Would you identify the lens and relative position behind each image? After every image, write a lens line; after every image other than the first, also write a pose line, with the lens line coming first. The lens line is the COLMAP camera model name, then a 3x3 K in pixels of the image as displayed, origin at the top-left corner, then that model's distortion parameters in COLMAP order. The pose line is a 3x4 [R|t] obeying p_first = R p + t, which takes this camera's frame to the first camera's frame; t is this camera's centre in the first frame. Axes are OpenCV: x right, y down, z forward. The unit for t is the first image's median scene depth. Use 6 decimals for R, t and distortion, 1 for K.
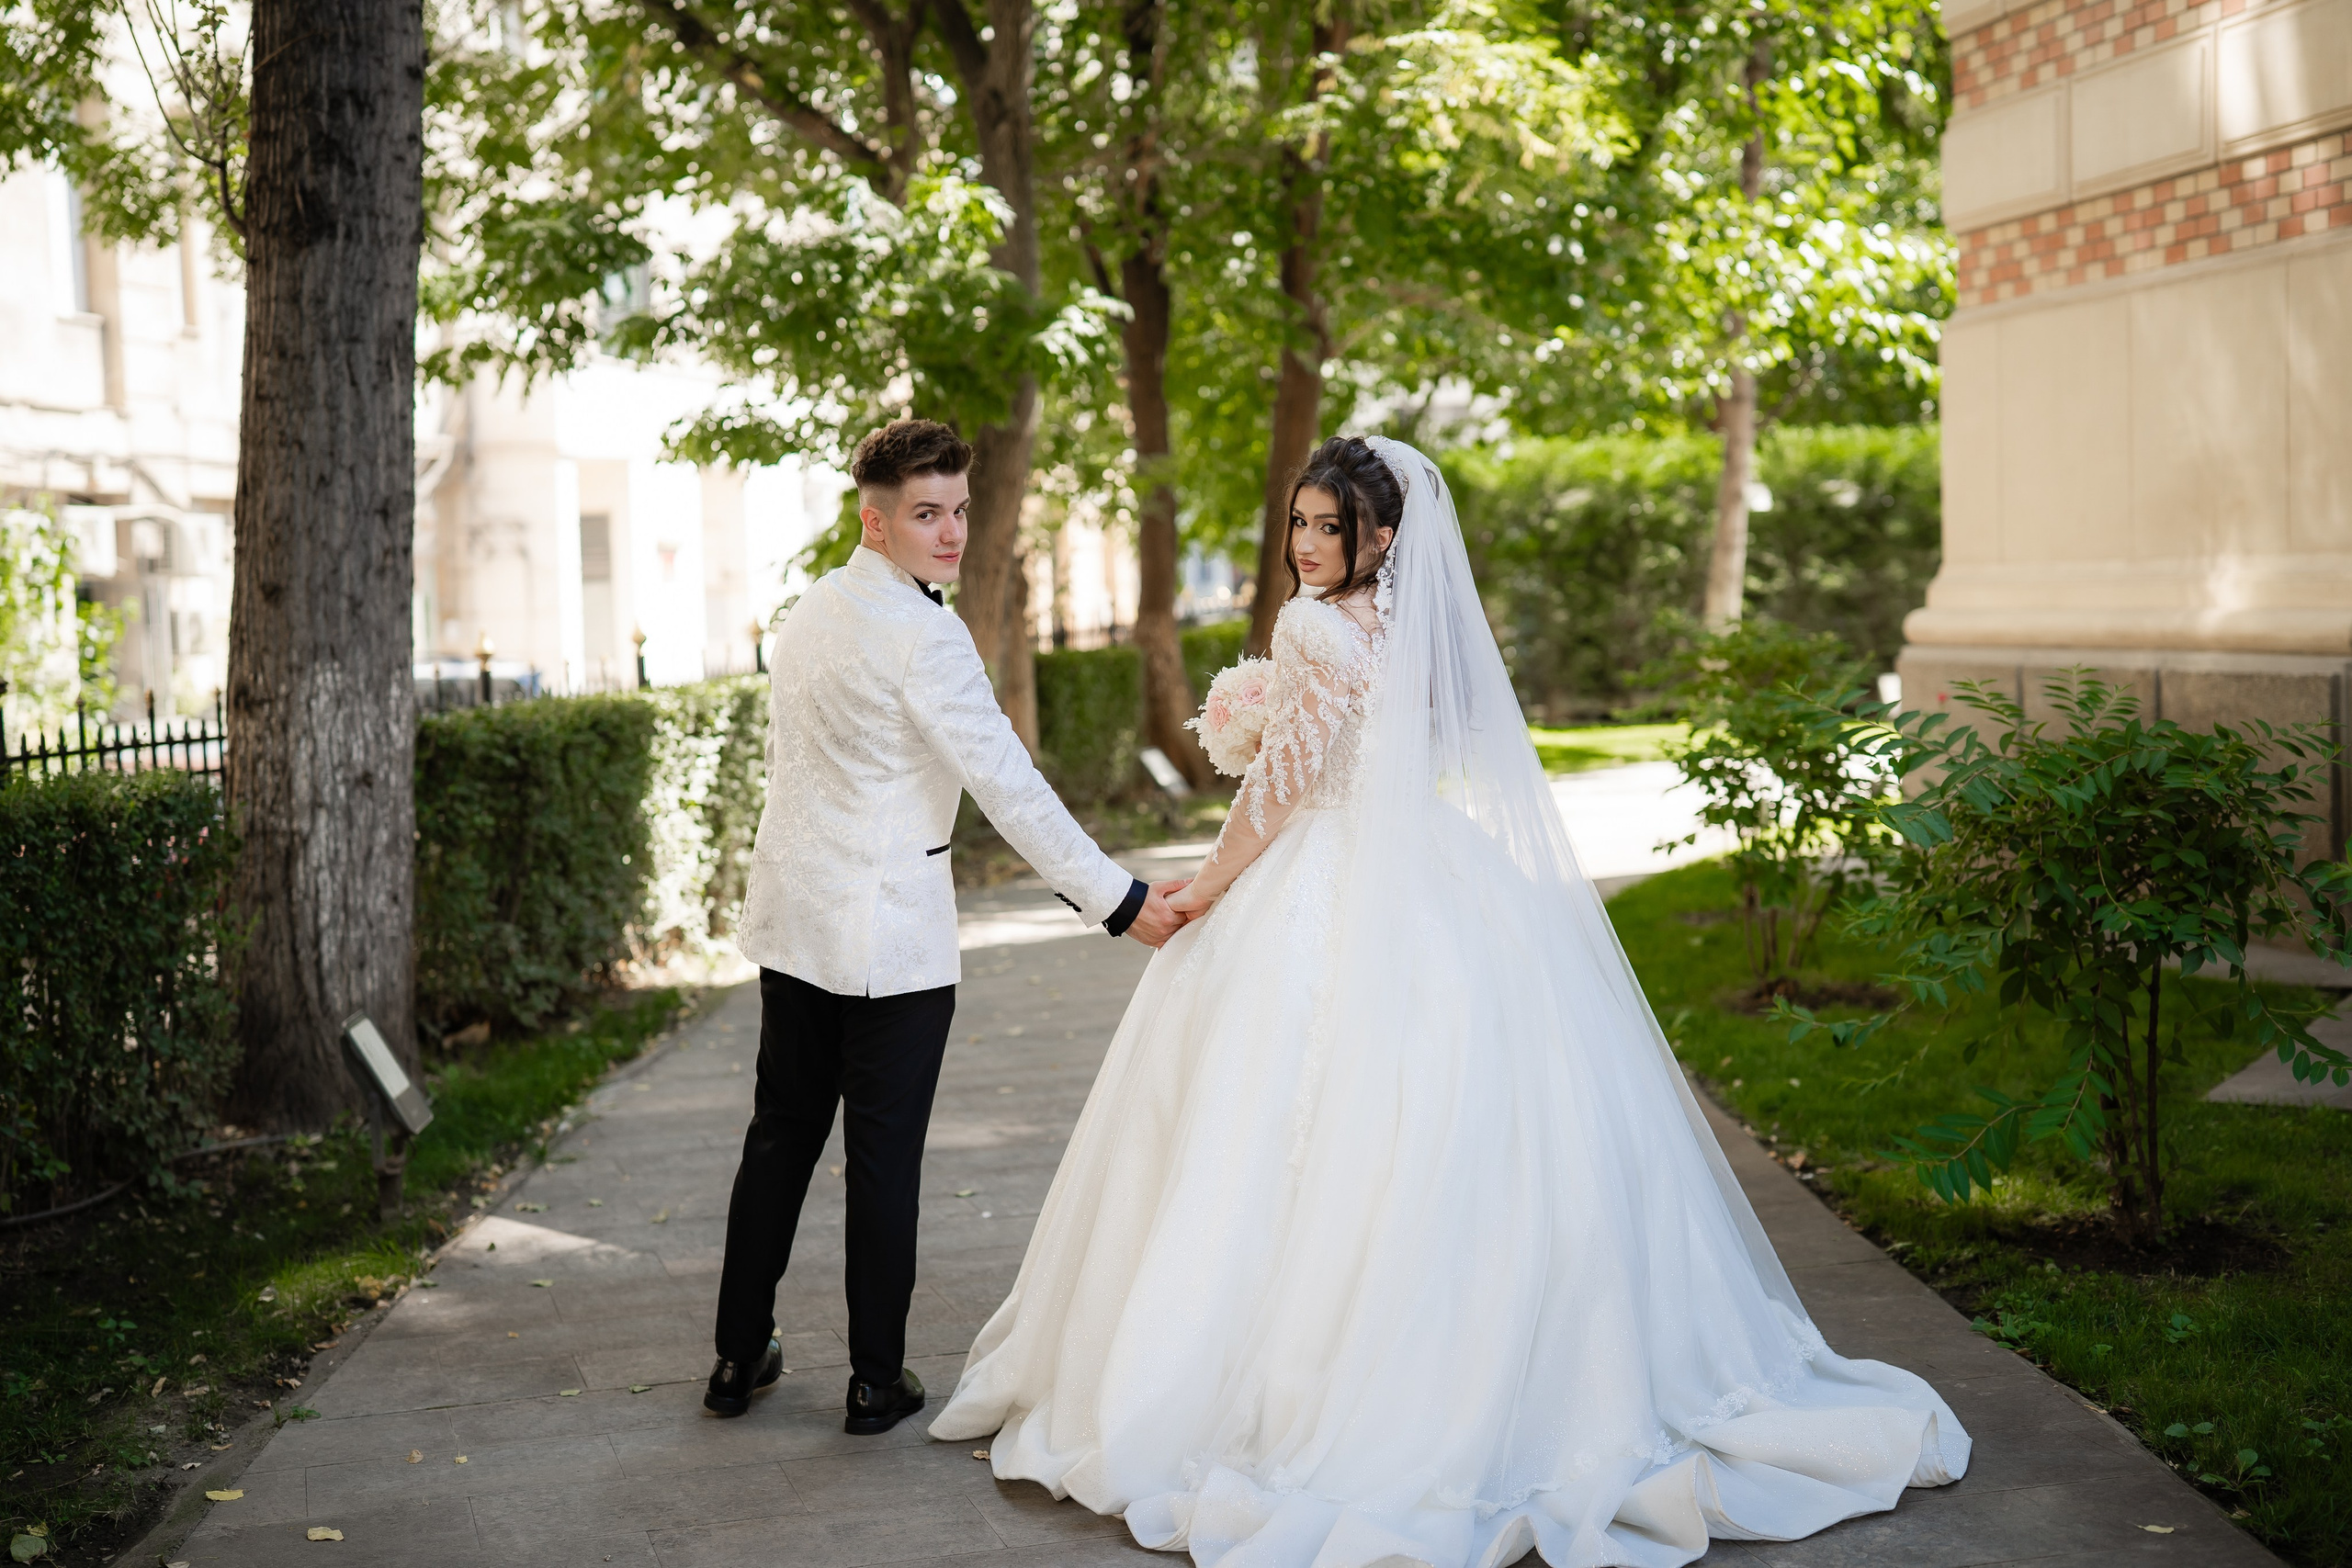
lens RADIAL K [[3333.1, 0, 1176.0], [0, 3333.1, 784.0], [0, 0, 1]] dist [-0.164448, 1.109720]
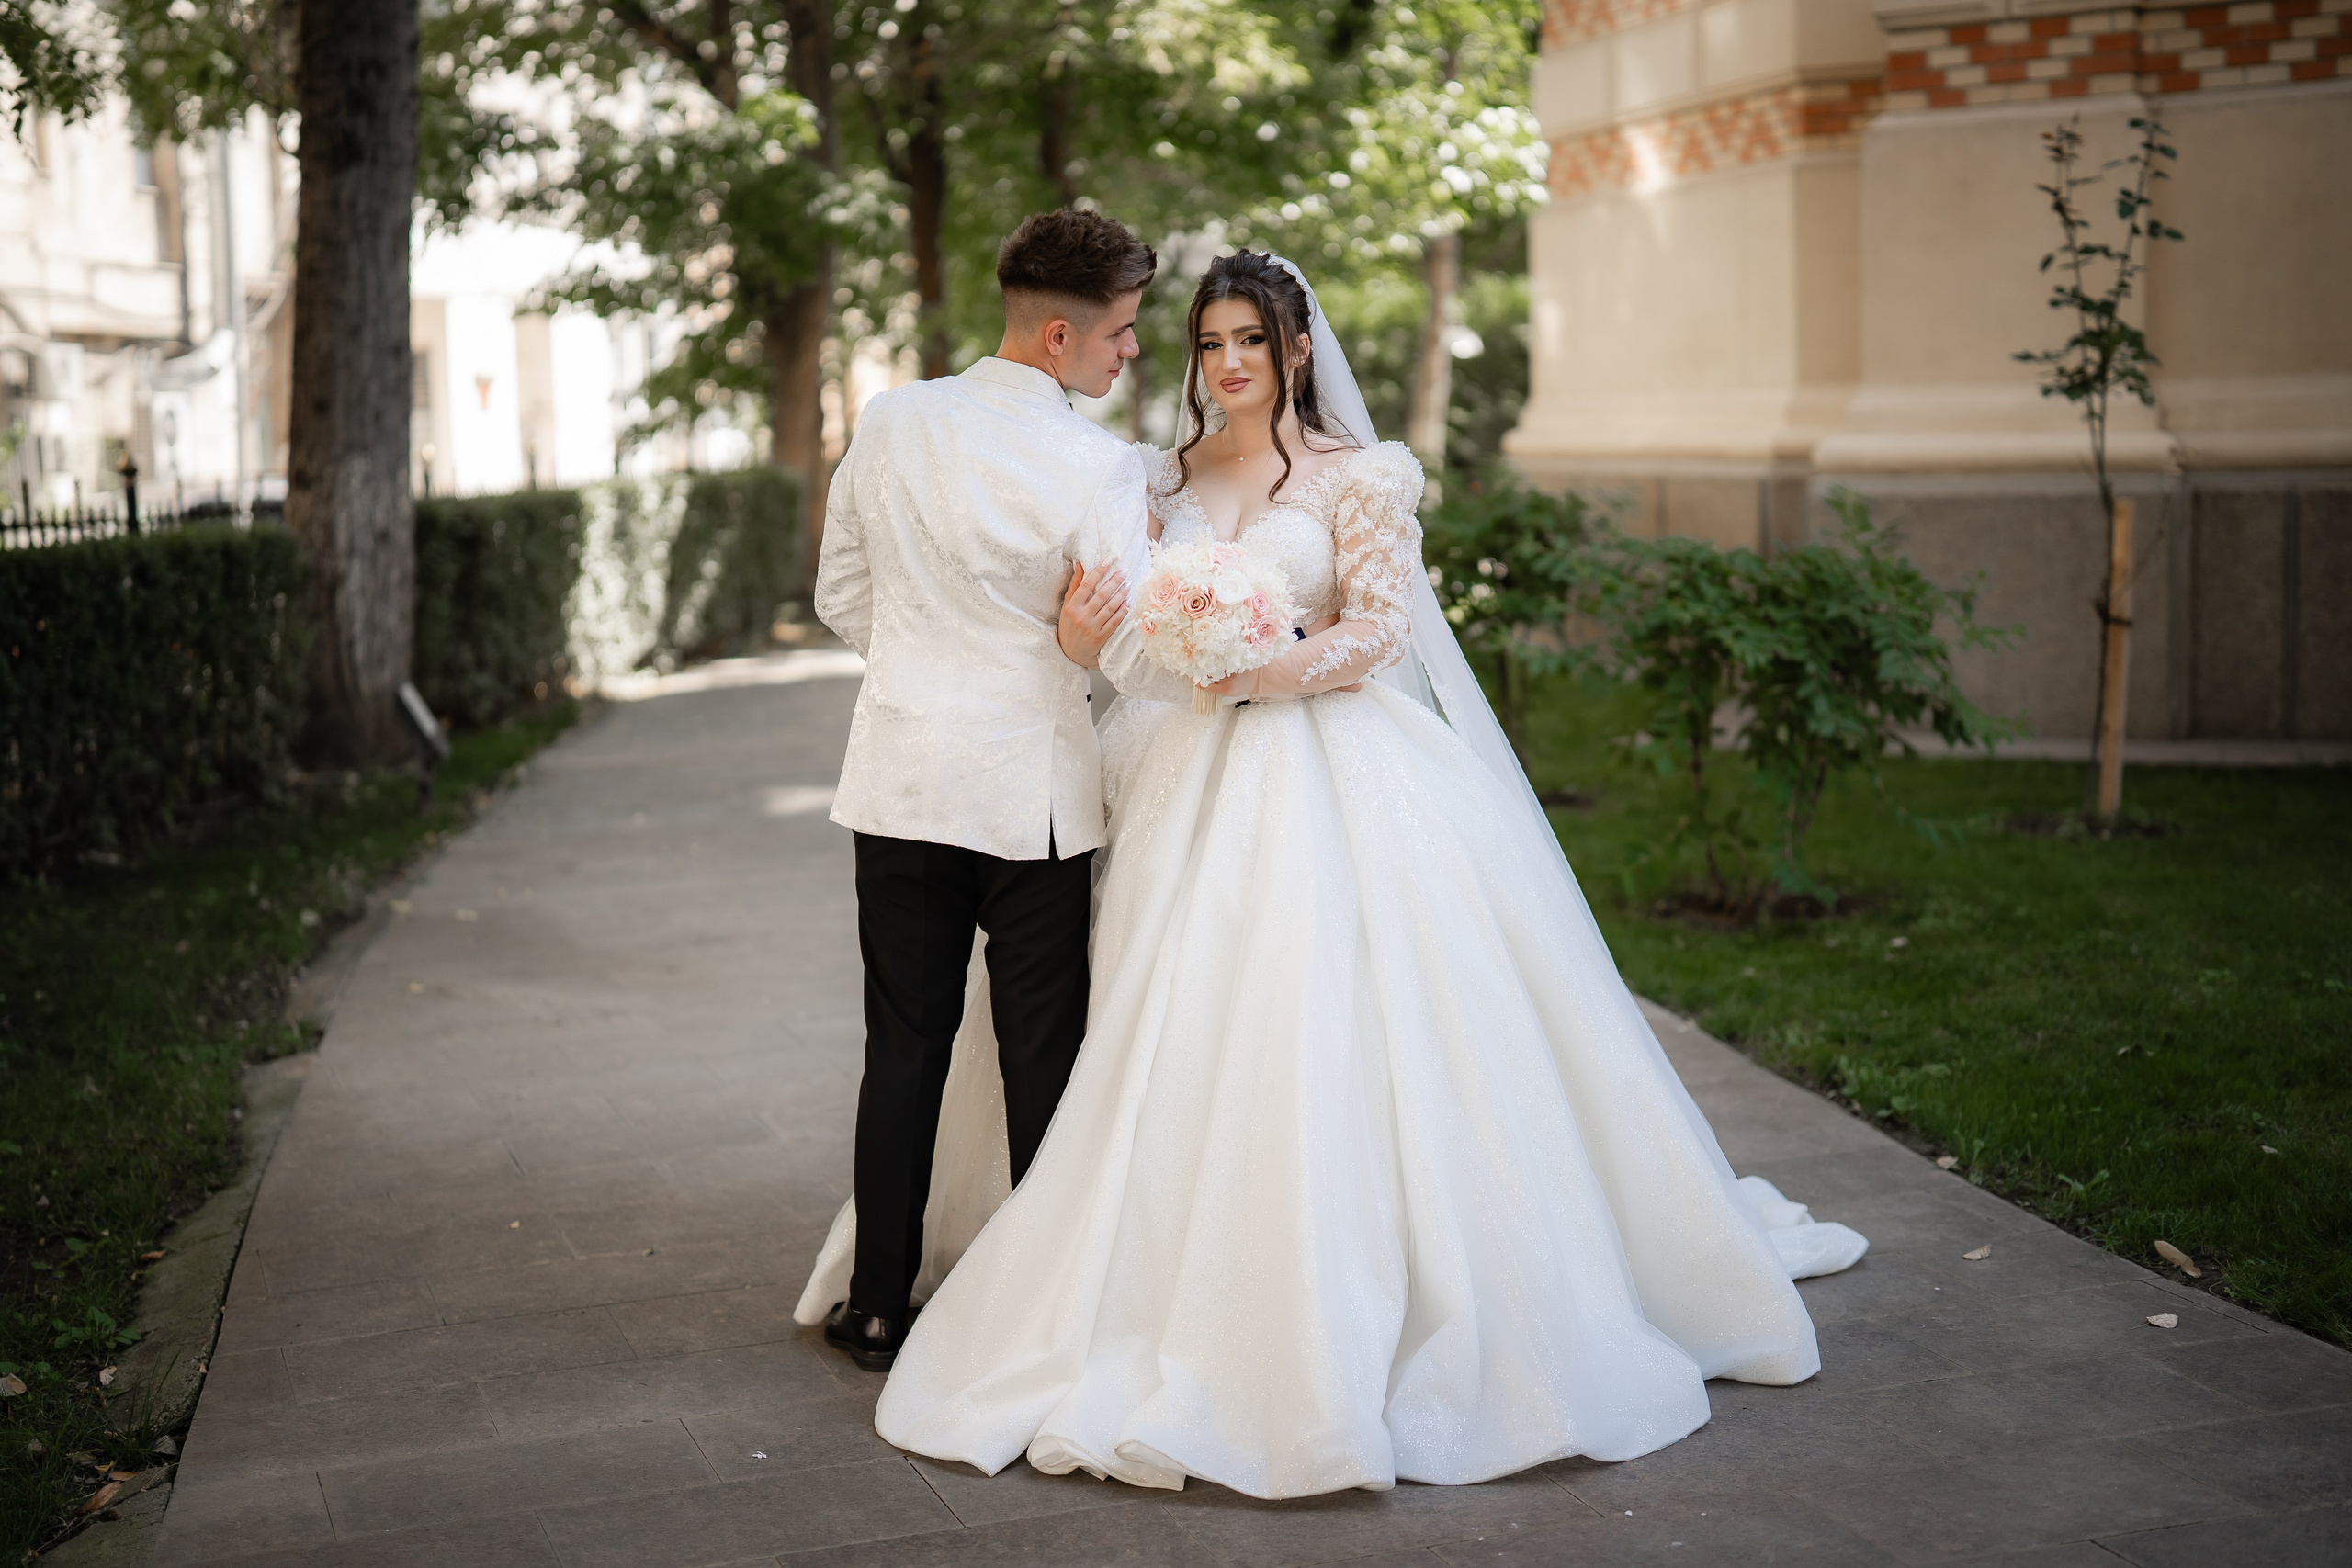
lens RADIAL K [[3333.1, 0, 1176.0], [0, 3333.1, 784.0], [0, 0, 1]] dist [-0.164448, 1.109720]
pose [[0.998015, -0.001881, 0.062942, 0.008165], [-0.001193, 0.998810, 0.048761, 0.025533], [-0.062959, -0.048740, 0.996825, -0.338464]]
